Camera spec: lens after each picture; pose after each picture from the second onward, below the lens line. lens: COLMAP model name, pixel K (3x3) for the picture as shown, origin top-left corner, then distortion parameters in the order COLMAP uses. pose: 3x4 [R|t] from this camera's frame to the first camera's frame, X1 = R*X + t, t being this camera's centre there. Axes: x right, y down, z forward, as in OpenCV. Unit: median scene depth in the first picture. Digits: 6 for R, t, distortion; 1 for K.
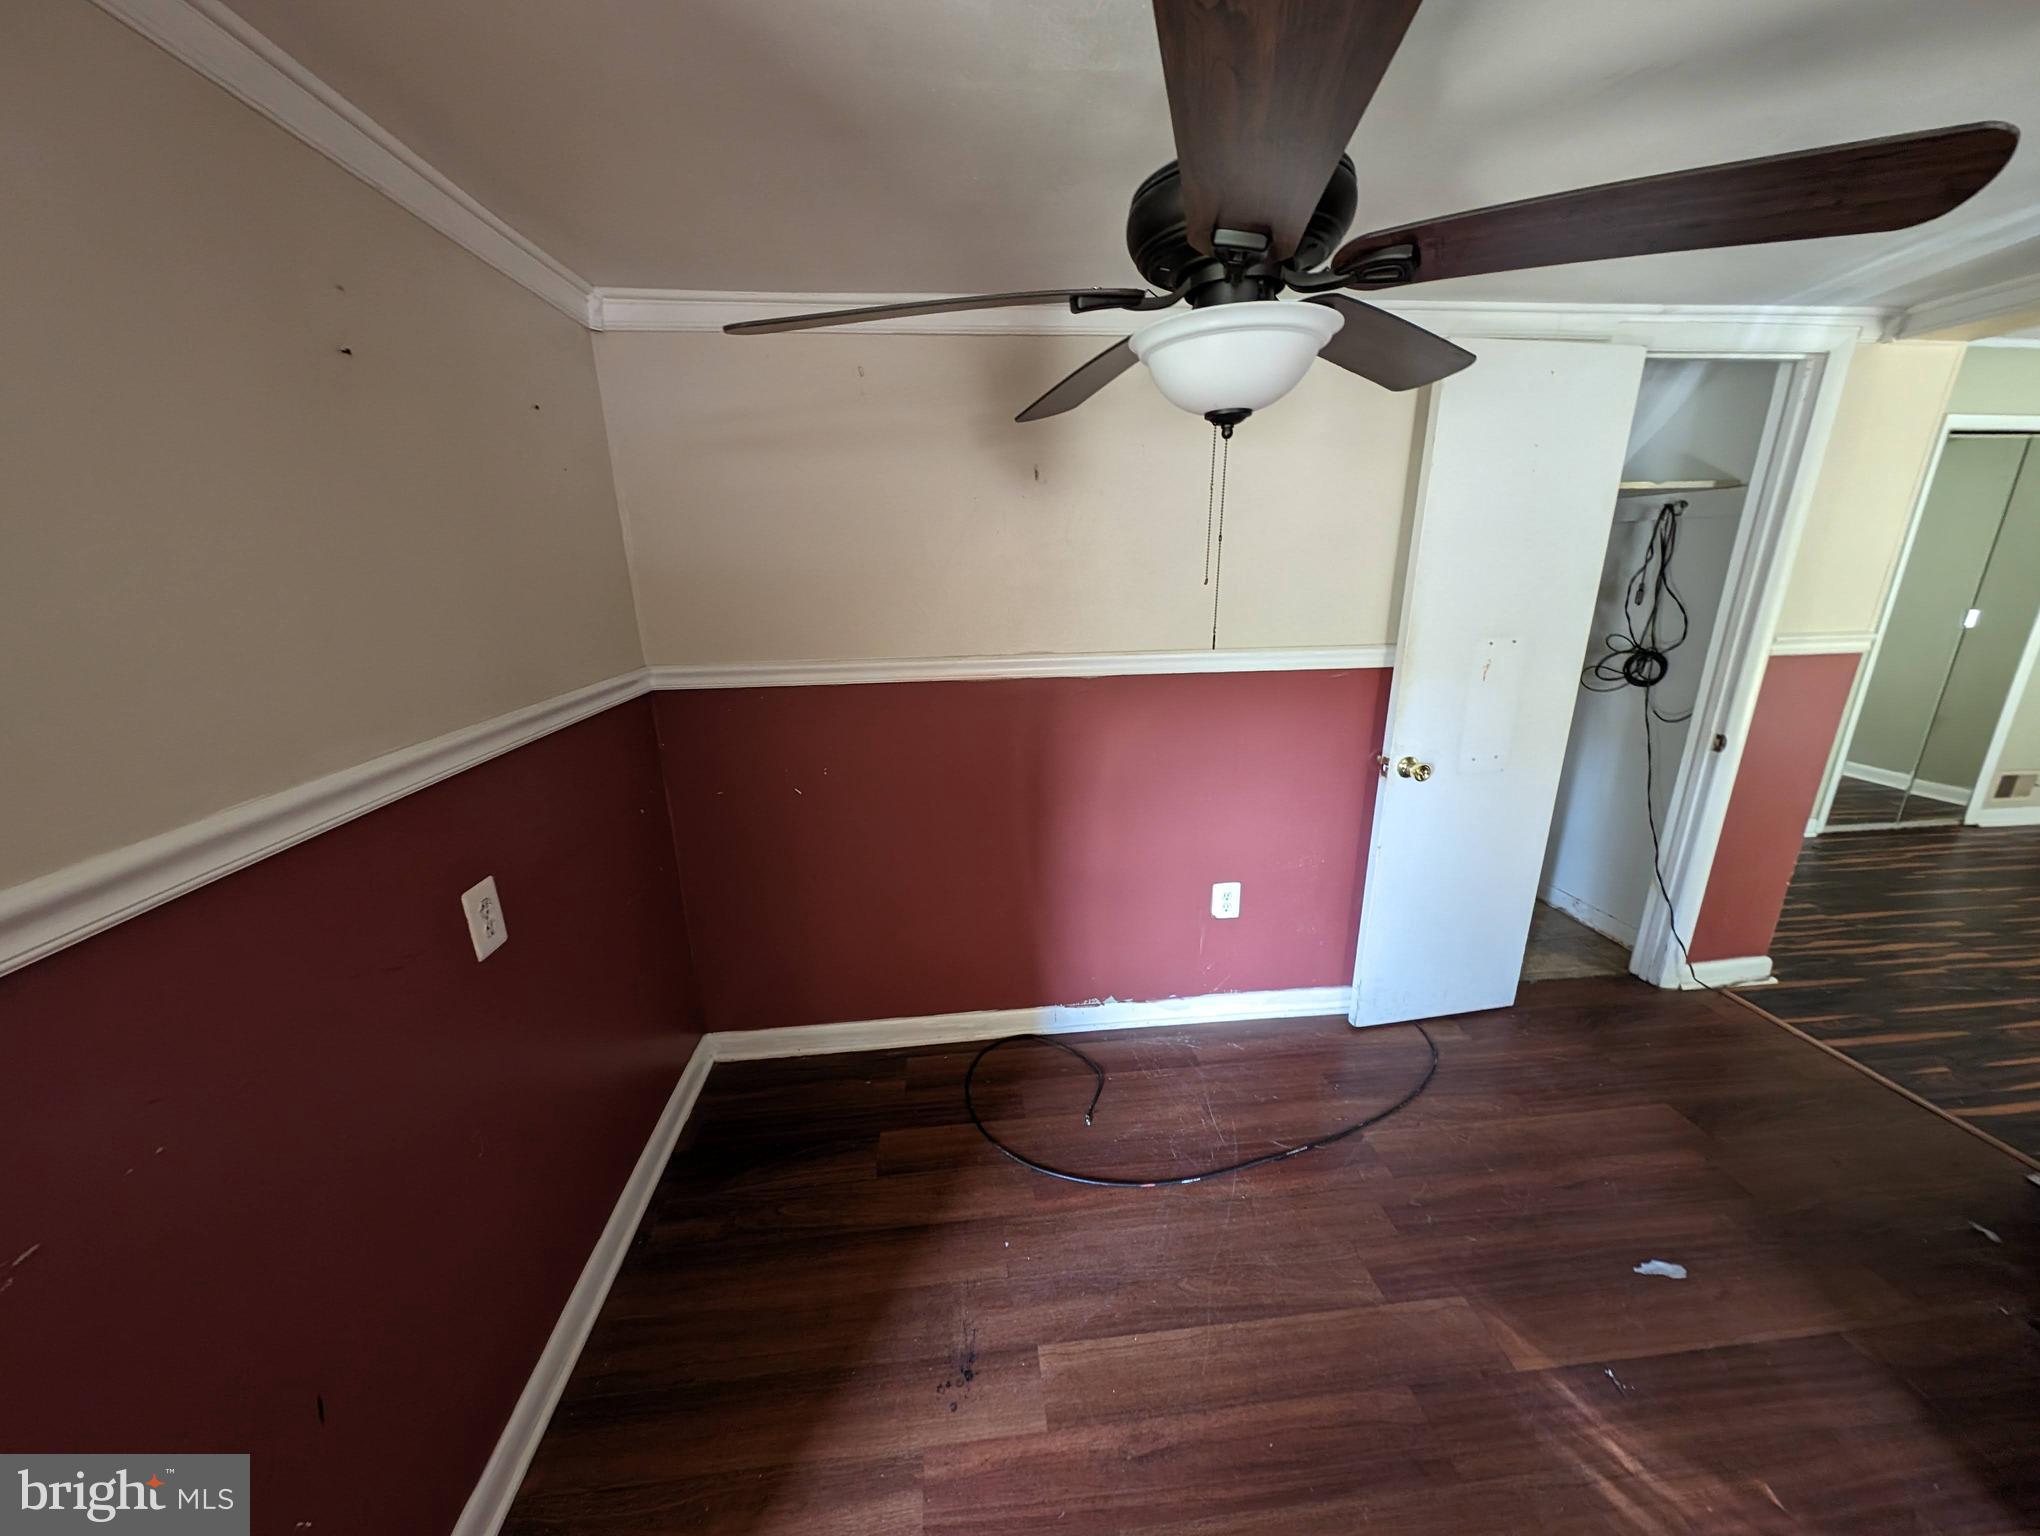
lens RADIAL K [[719.7, 0, 1020.0], [0, 719.7, 768.0], [0, 0, 1]] dist [0.002696, 0.000146]
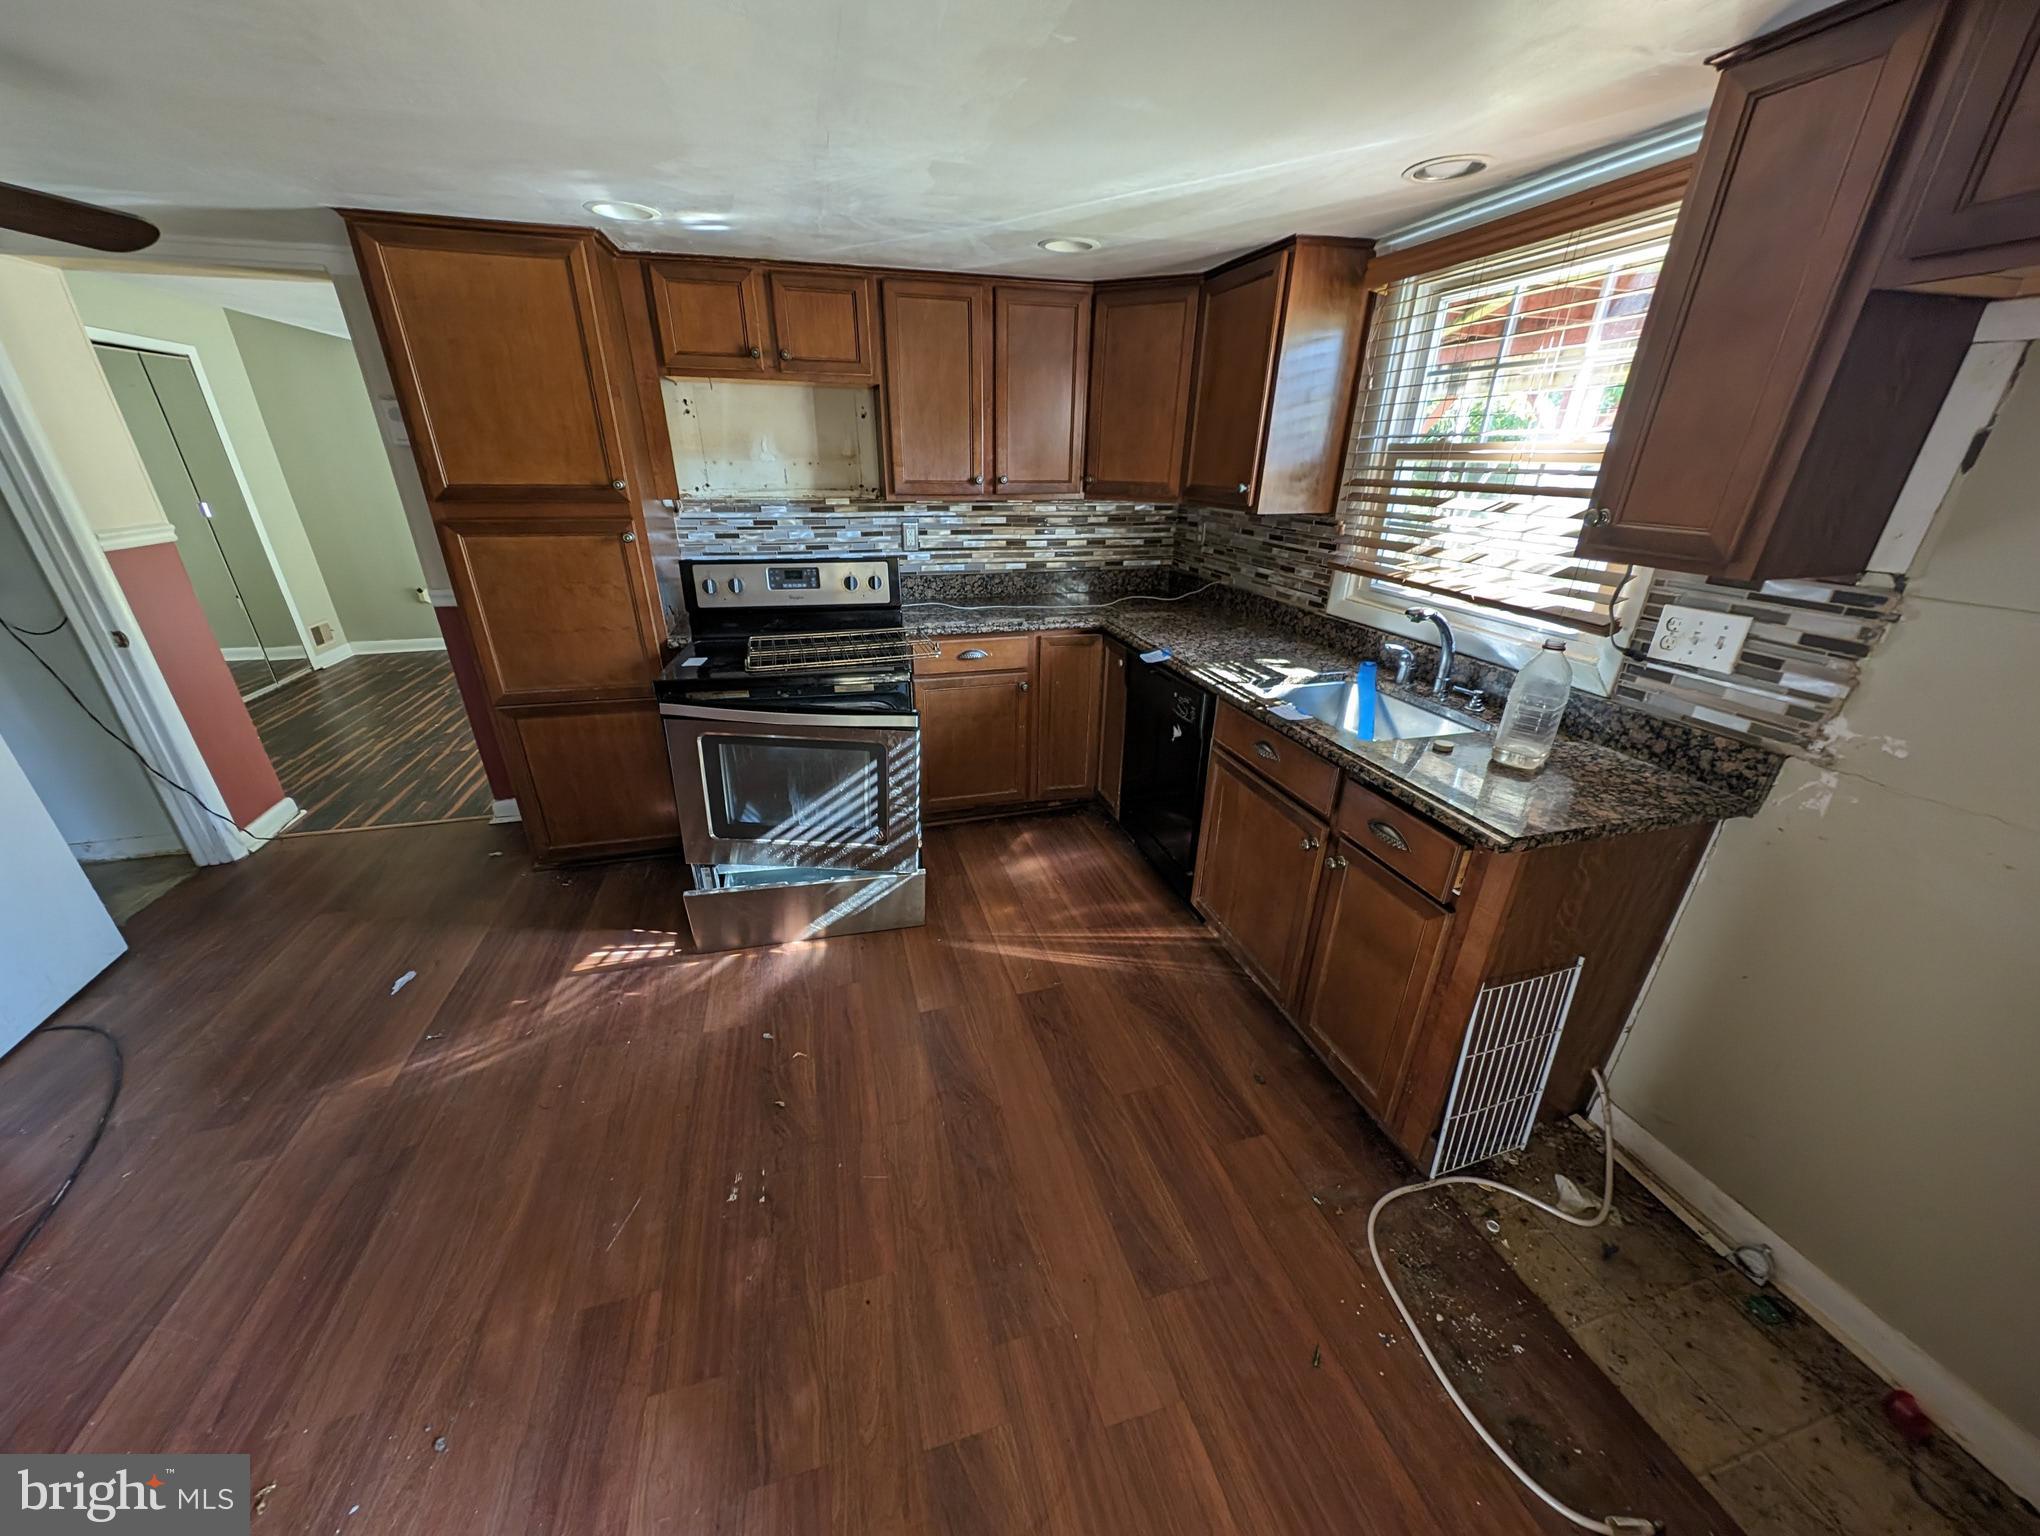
lens RADIAL K [[719.7, 0, 1020.0], [0, 719.7, 768.0], [0, 0, 1]] dist [0.002696, 0.000146]
pose [[-0.185999, -0.380643, 0.905823, -0.299548], [0.265922, 0.868002, 0.419354, 0.033293], [-0.945880, 0.318878, -0.060226, -0.129265]]
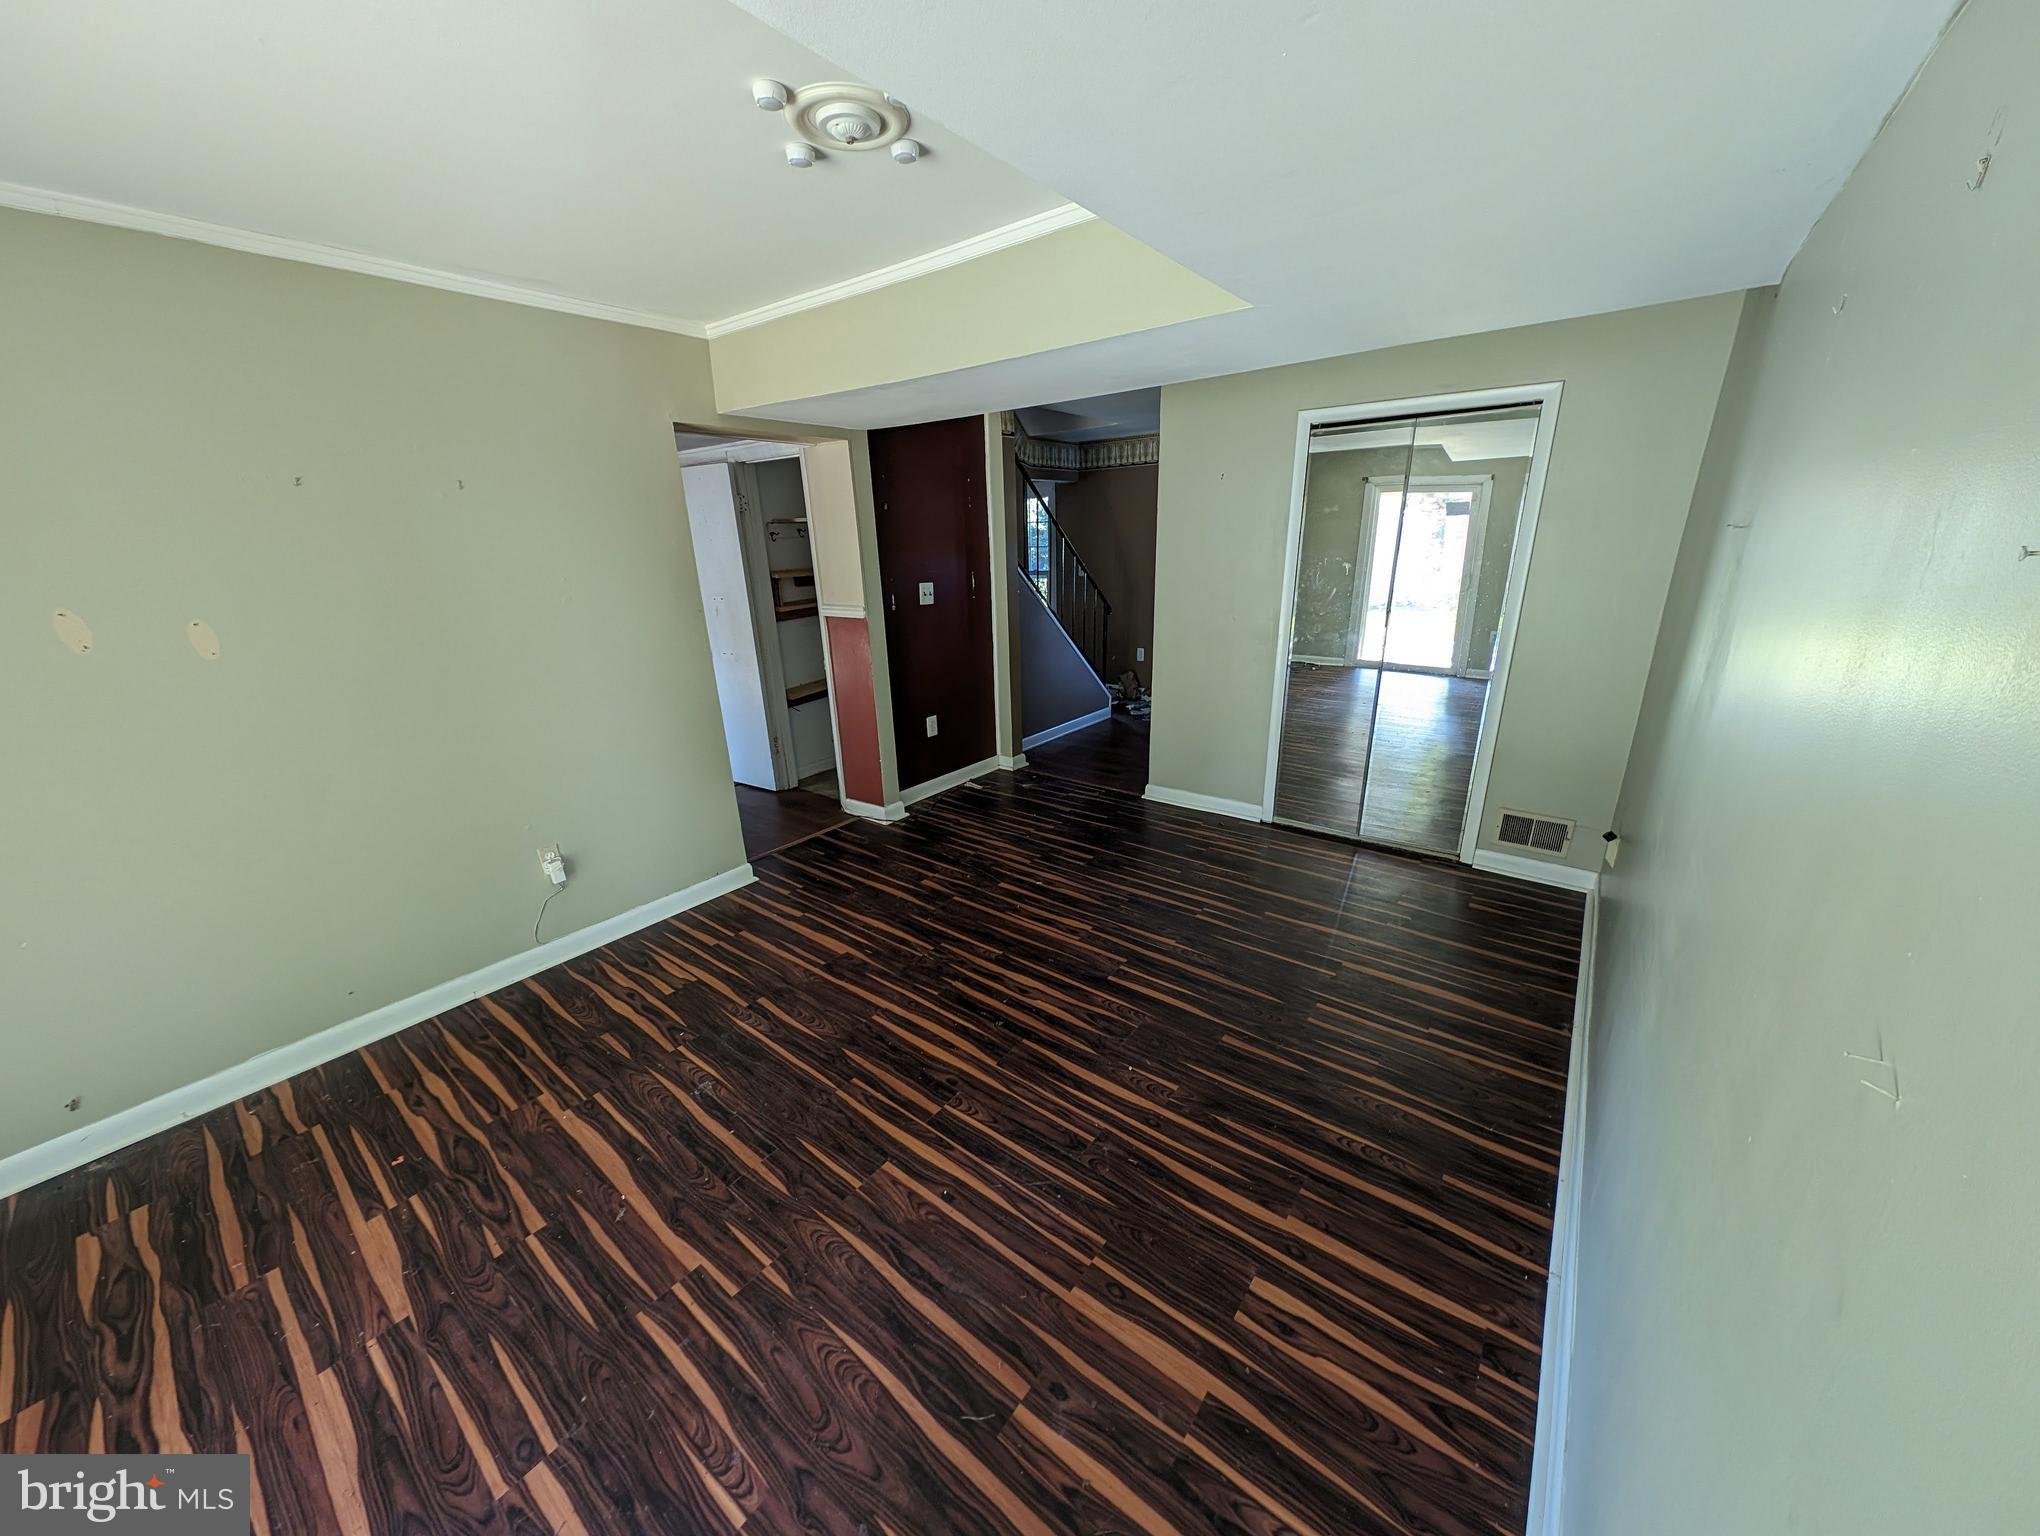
lens RADIAL K [[719.7, 0, 1020.0], [0, 719.7, 768.0], [0, 0, 1]] dist [0.002696, 0.000146]
pose [[0.725761, 0.210550, -0.654935, 2.303220], [-0.175018, 0.977199, 0.120208, -0.069464], [0.665312, 0.027383, 0.746063, 0.004371]]
